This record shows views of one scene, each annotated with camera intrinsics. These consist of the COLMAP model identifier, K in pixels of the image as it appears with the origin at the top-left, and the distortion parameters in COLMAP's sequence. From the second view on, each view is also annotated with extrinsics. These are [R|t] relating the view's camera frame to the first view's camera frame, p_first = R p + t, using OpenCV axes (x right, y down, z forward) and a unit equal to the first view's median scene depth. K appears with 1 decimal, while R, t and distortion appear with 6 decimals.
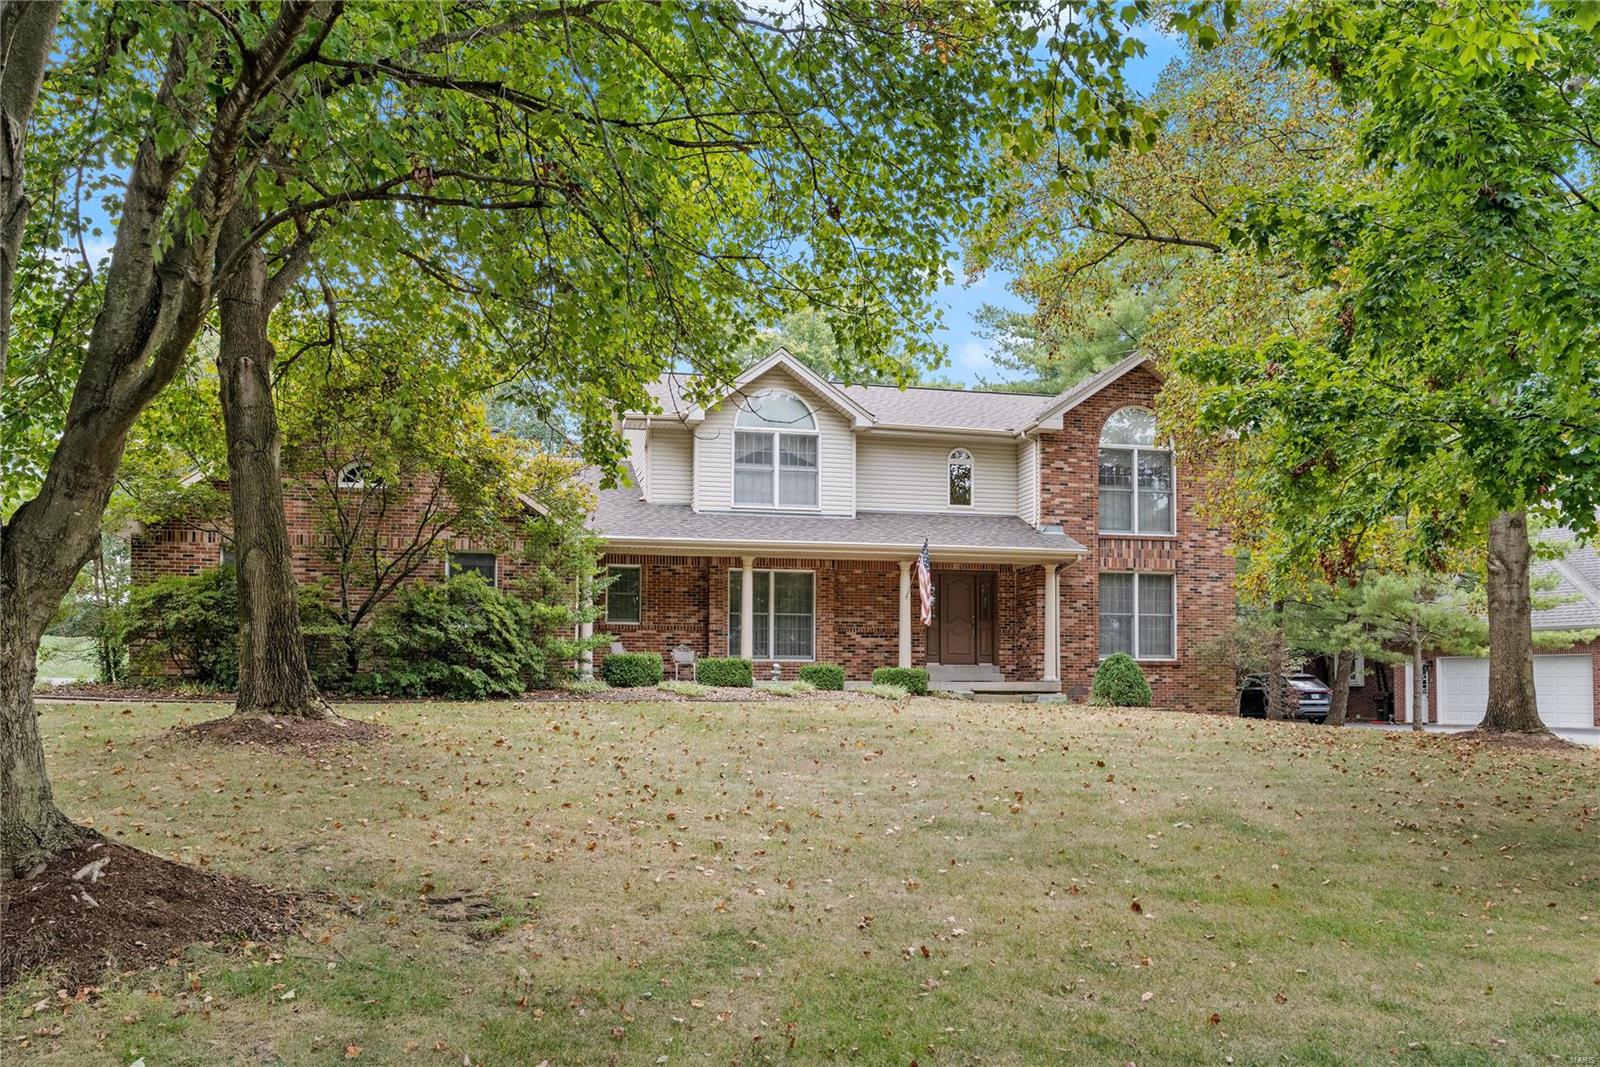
lens RADIAL K [[1239.7, 0, 804.0], [0, 1239.7, 590.8], [0, 0, 1]] dist [0.000178, -0.001477]
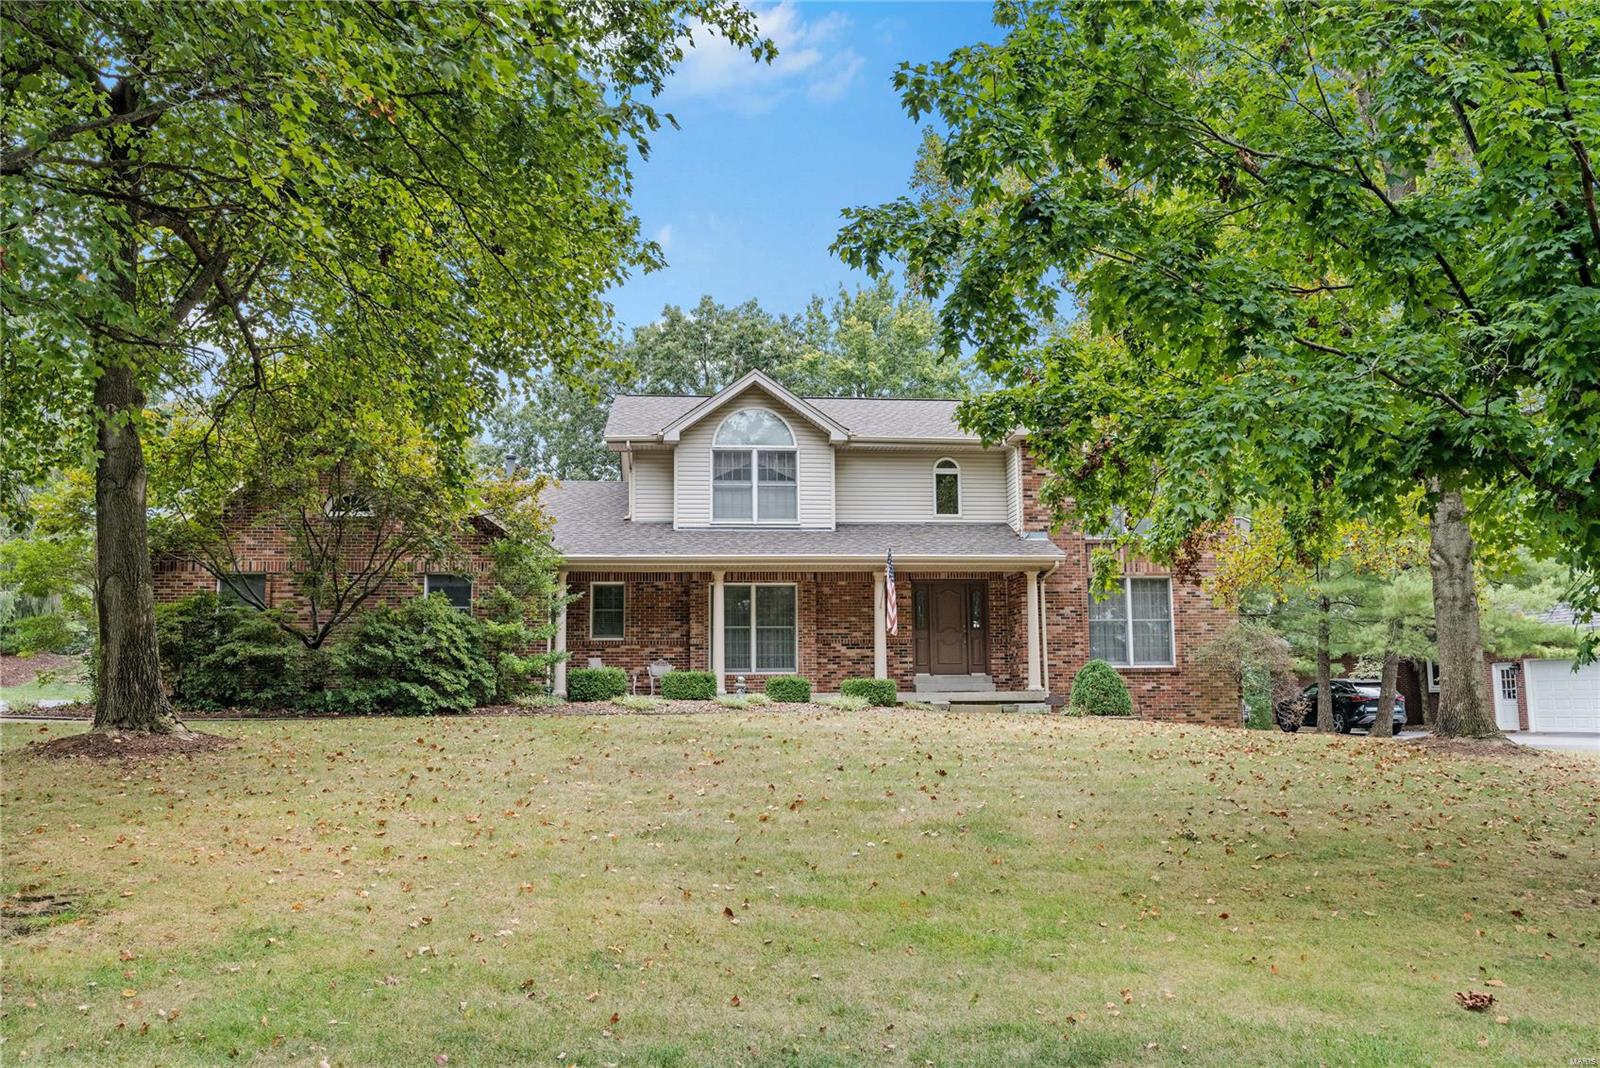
lens RADIAL K [[1239.7, 0, 788.2], [0, 1239.7, 493.3], [0, 0, 1]] dist [0.000178, -0.001477]
pose [[0.991630, -0.033831, -0.124602, 0.134239], [0.022523, 0.995590, -0.091065, 0.002628], [0.127134, 0.087496, 0.988019, -0.007424]]
